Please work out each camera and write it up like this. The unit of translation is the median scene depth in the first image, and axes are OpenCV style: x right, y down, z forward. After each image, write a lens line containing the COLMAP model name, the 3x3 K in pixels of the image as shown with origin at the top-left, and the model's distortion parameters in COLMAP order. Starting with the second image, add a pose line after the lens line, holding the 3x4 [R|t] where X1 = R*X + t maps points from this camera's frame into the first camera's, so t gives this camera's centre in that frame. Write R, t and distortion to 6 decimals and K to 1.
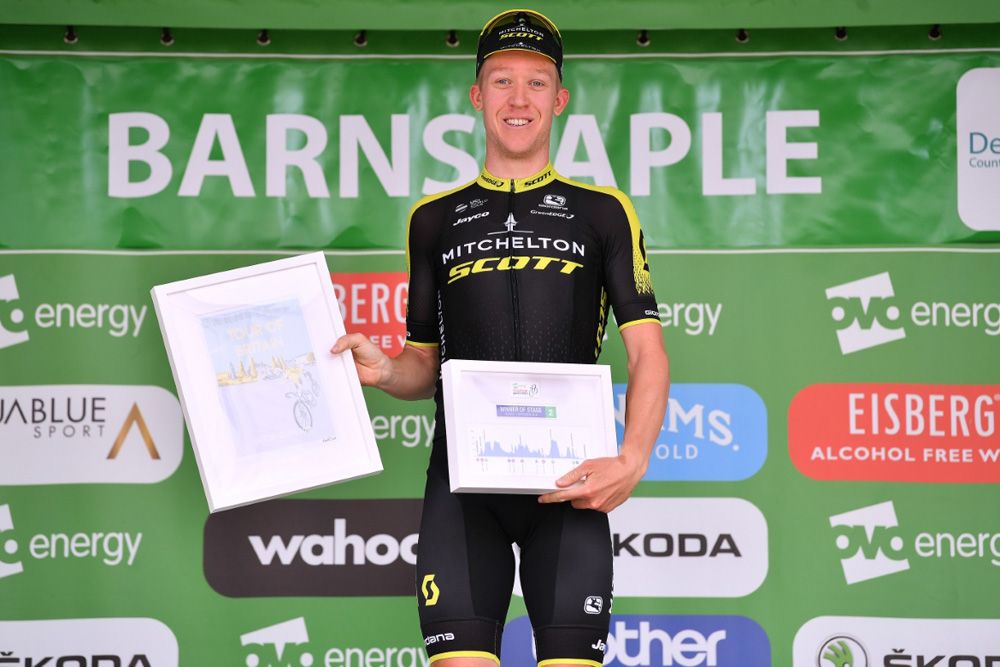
lens RADIAL K [[5702.0, 0, 490.3], [0, 5702.0, 336.2], [0, 0, 1]] dist [2.285973, 0.000000]
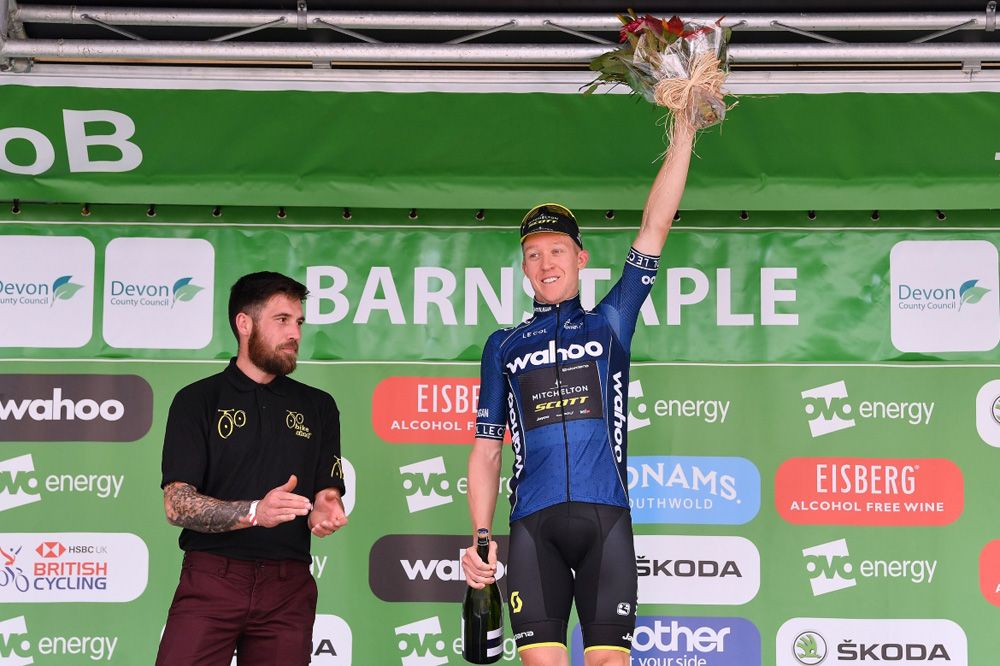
lens RADIAL K [[3301.8, 0, 506.2], [0, 3301.8, 331.4], [0, 0, 1]] dist [0.019617, 0.000000]
pose [[0.999667, 0.006922, -0.024873, 0.004772], [-0.007762, 0.999398, -0.033812, 0.005332], [0.024624, 0.033994, 0.999119, 0.169522]]
